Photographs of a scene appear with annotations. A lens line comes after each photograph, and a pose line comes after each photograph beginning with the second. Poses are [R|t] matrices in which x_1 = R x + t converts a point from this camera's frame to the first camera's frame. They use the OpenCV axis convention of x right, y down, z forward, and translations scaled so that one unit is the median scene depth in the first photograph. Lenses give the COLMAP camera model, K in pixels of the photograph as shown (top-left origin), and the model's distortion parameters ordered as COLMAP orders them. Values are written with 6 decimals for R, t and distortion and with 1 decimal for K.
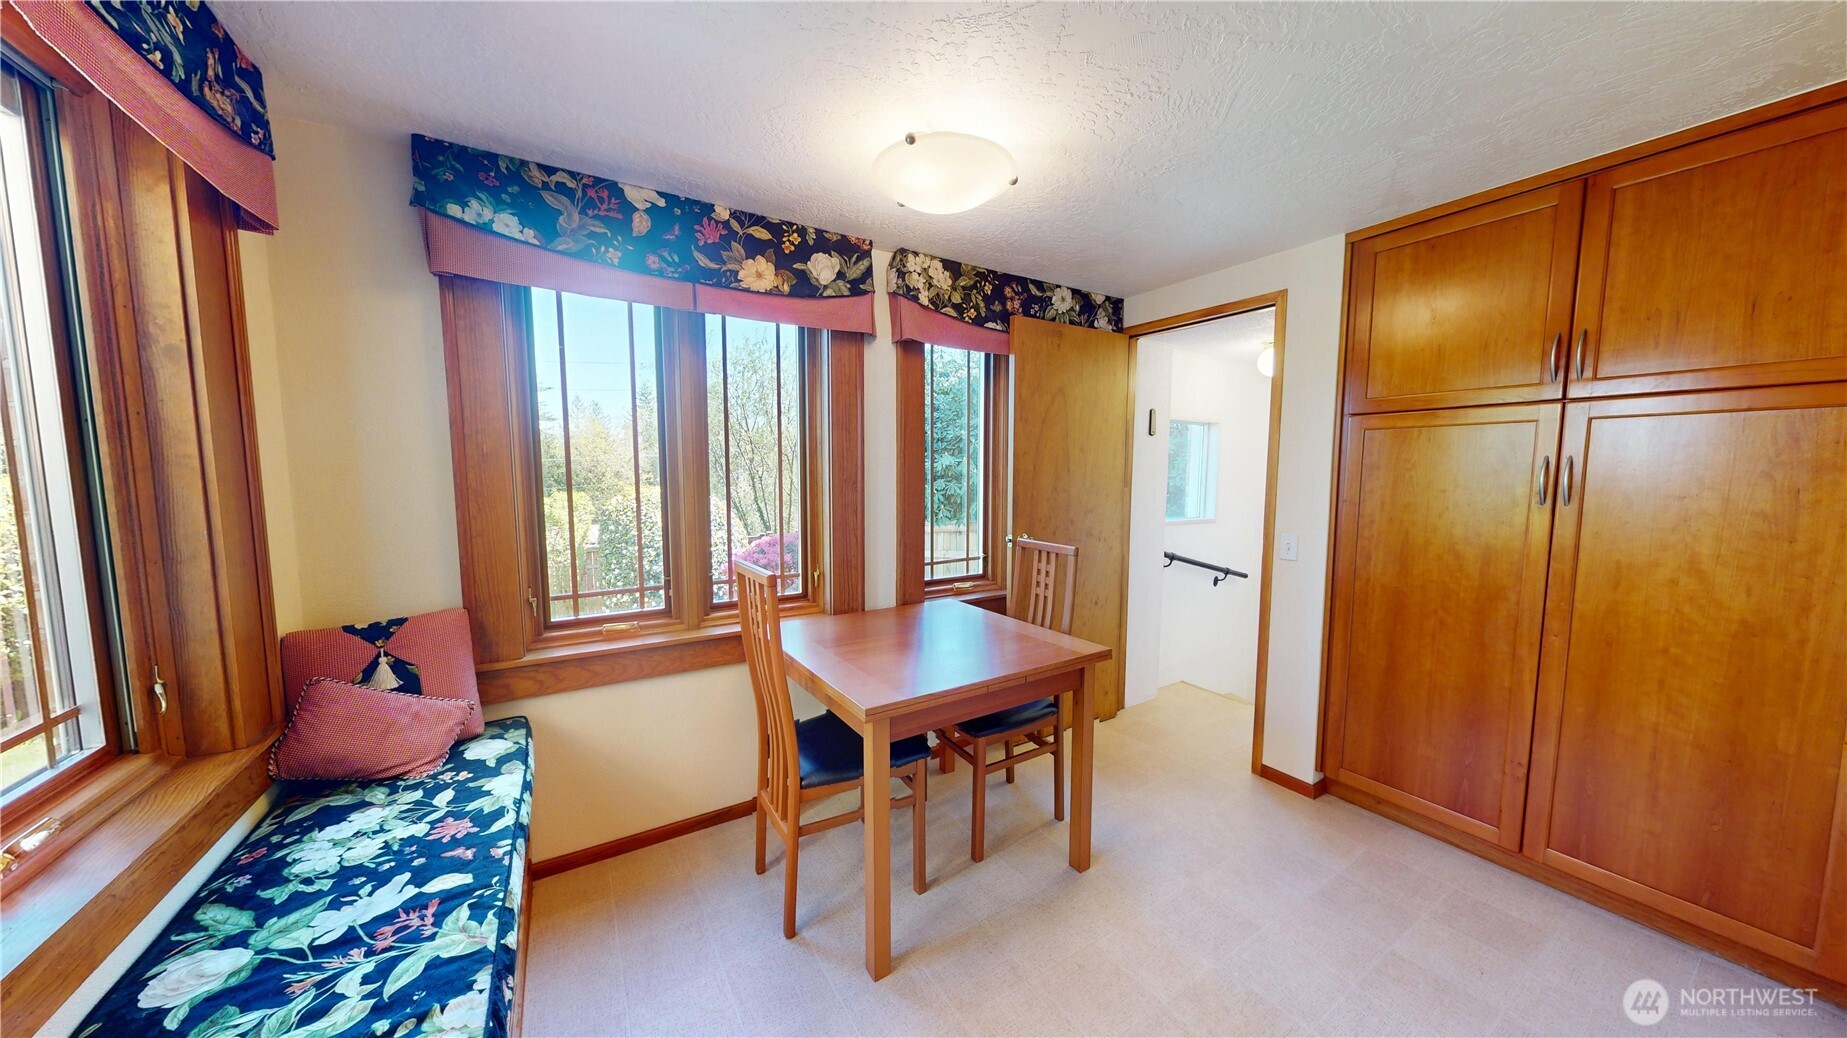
lens RADIAL K [[567.6, 0, 927.8], [0, 567.6, 523.4], [0, 0, 1]] dist [0.000217, 0.000017]
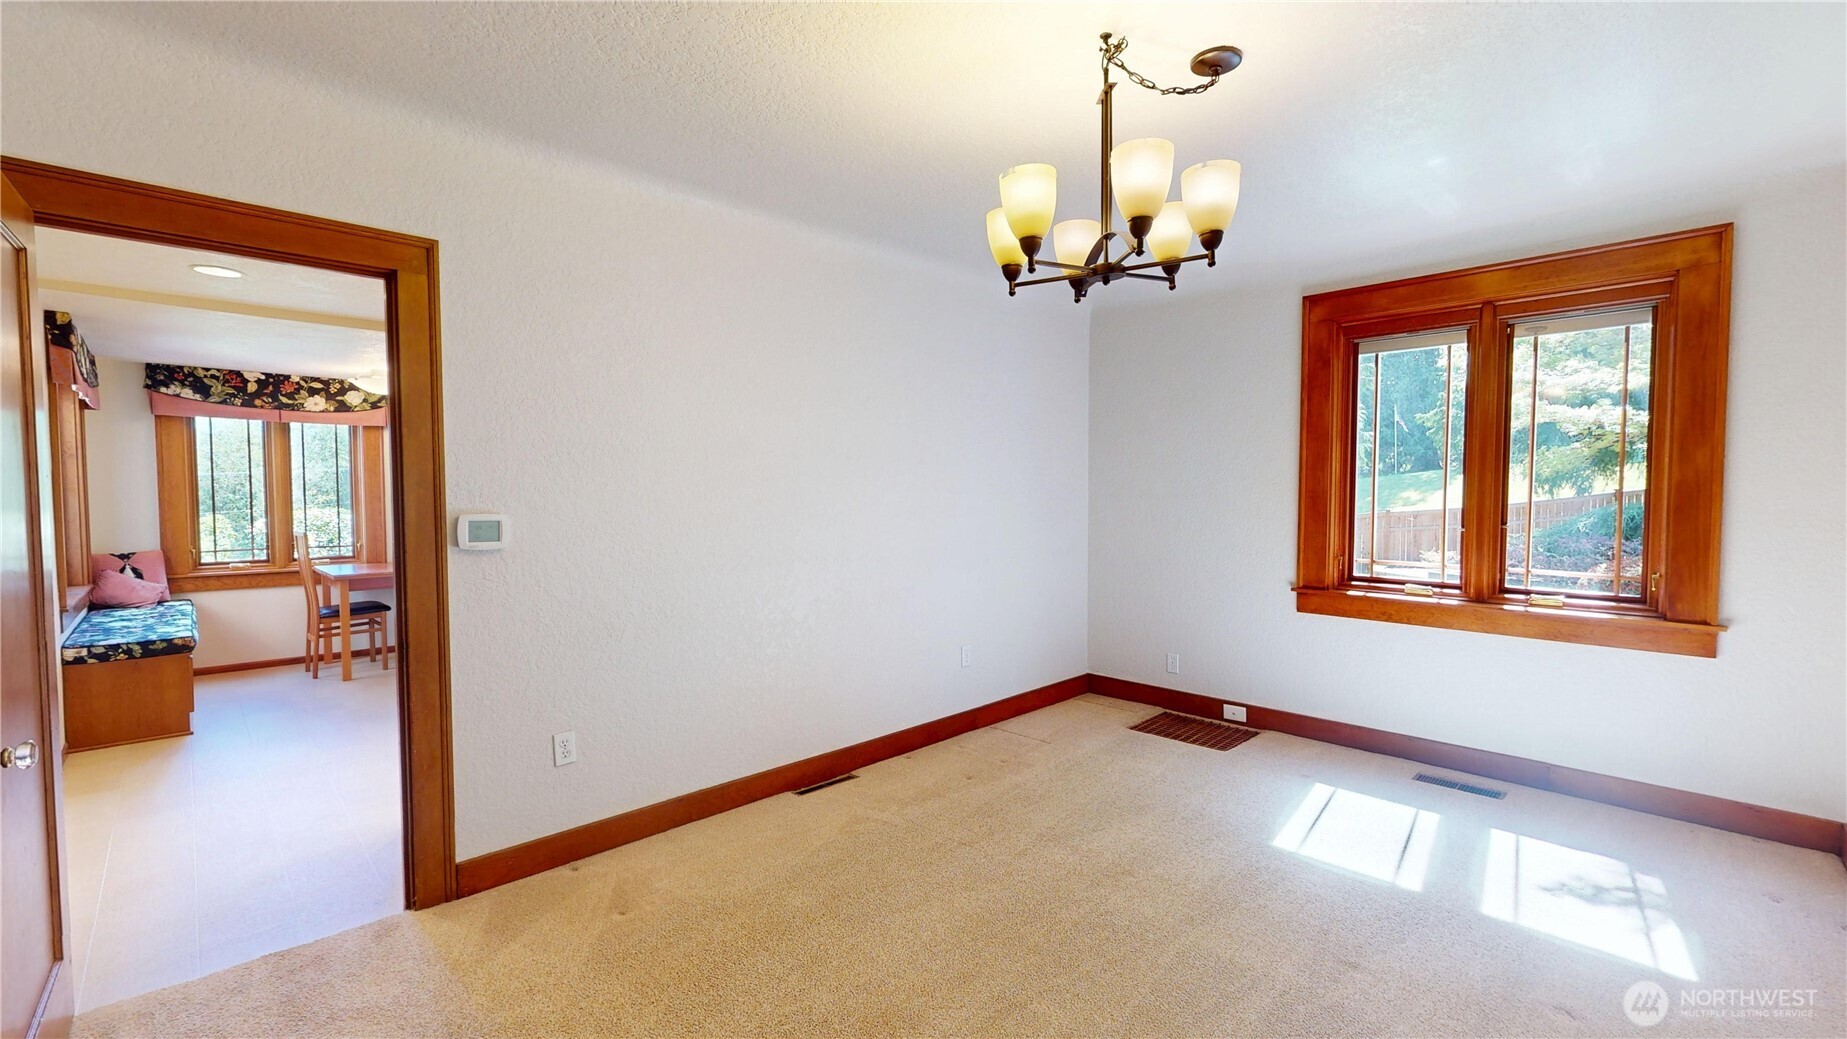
lens RADIAL K [[752.8, 0, 930.3], [0, 752.8, 523.2], [0, 0, 1]] dist [-0.002759, -0.000299]
pose [[0.979274, -0.006812, 0.202426, 1.704319], [0.015529, 0.999018, -0.041504, 0.216399], [-0.201944, 0.043788, 0.978418, -2.732439]]
